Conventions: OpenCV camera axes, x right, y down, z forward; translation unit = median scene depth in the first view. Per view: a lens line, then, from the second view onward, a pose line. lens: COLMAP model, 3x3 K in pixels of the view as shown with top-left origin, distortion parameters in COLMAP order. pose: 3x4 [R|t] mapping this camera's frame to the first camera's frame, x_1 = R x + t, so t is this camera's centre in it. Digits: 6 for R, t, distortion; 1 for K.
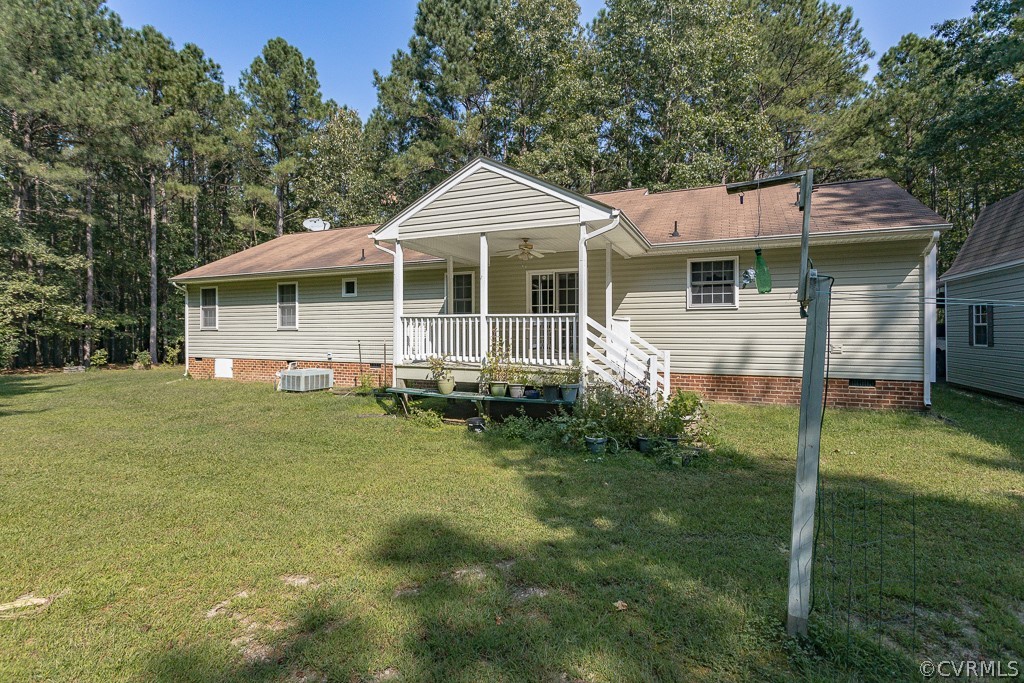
lens RADIAL K [[500.8, 0, 507.5], [0, 500.8, 337.1], [0, 0, 1]] dist [0.001693, -0.000642]
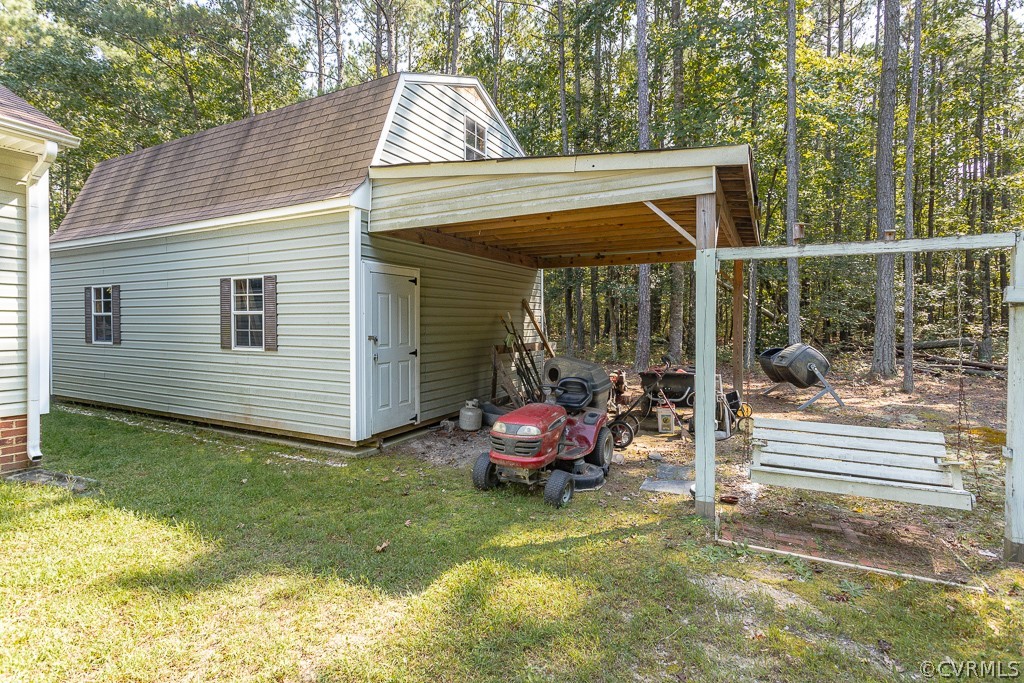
lens RADIAL K [[500.8, 0, 516.2], [0, 500.8, 332.0], [0, 0, 1]] dist [0.001693, -0.000642]
pose [[0.078349, -0.010132, 0.996874, 0.326338], [-0.000905, 0.999947, 0.010235, -0.008800], [-0.996926, -0.001704, 0.078336, 0.423494]]
